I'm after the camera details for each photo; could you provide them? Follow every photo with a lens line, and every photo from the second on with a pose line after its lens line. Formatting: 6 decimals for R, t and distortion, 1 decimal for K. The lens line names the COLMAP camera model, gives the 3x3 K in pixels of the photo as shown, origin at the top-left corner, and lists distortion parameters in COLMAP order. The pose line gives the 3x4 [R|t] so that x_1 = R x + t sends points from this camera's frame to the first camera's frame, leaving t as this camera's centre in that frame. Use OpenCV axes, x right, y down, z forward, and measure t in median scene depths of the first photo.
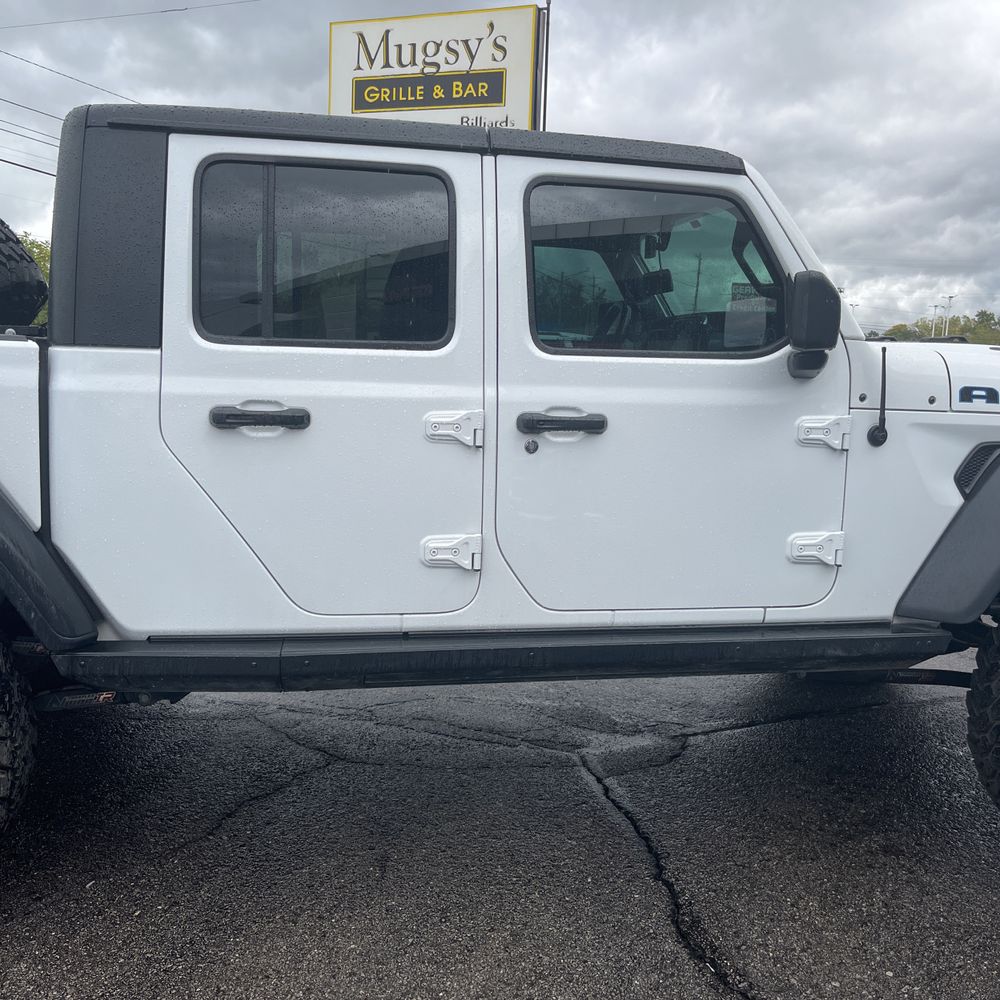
lens RADIAL K [[1056.9, 0, 499.1], [0, 1056.9, 502.5], [0, 0, 1]] dist [0.058548, -0.120375]
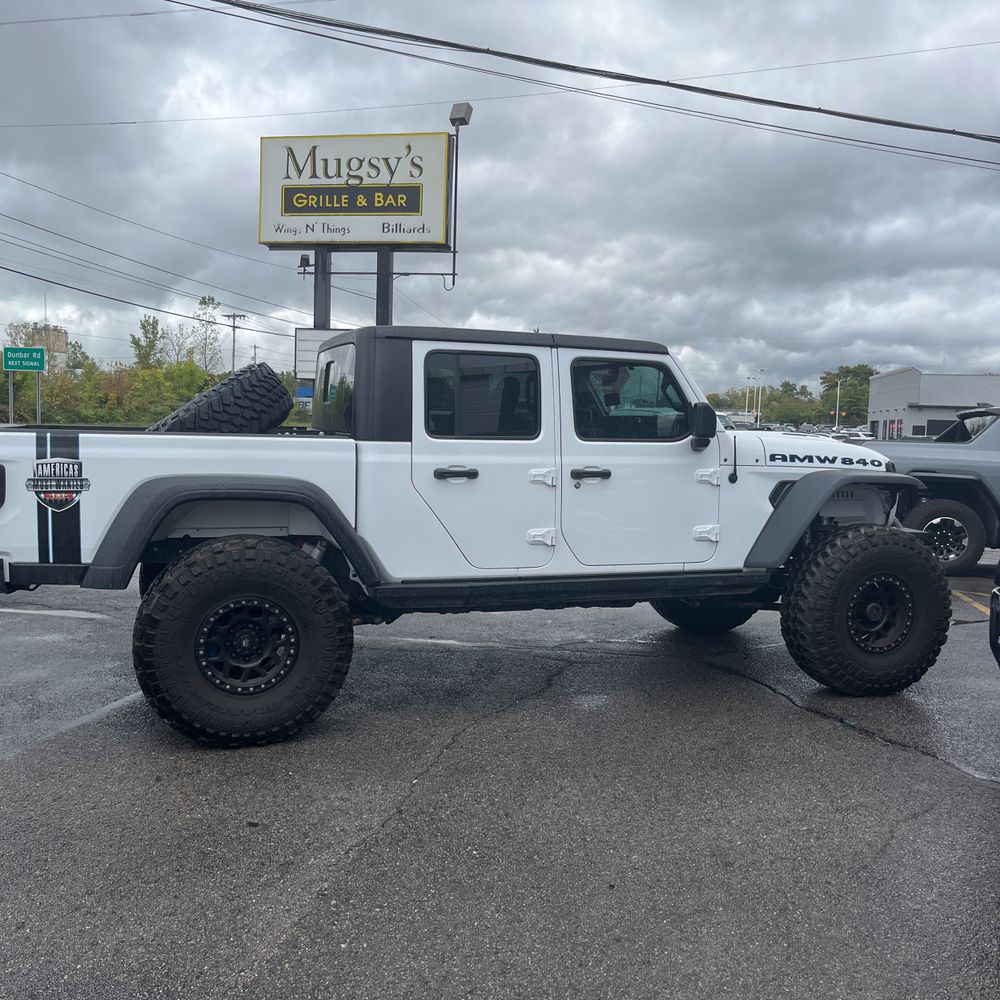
lens RADIAL K [[1039.6, 0, 505.9], [0, 1039.6, 511.1], [0, 0, 1]] dist [0.028258, -0.067310]
pose [[0.986220, -0.021791, 0.163998, -0.406109], [0.030247, 0.998329, -0.049243, 0.085813], [-0.162651, 0.053525, 0.985231, -0.903671]]
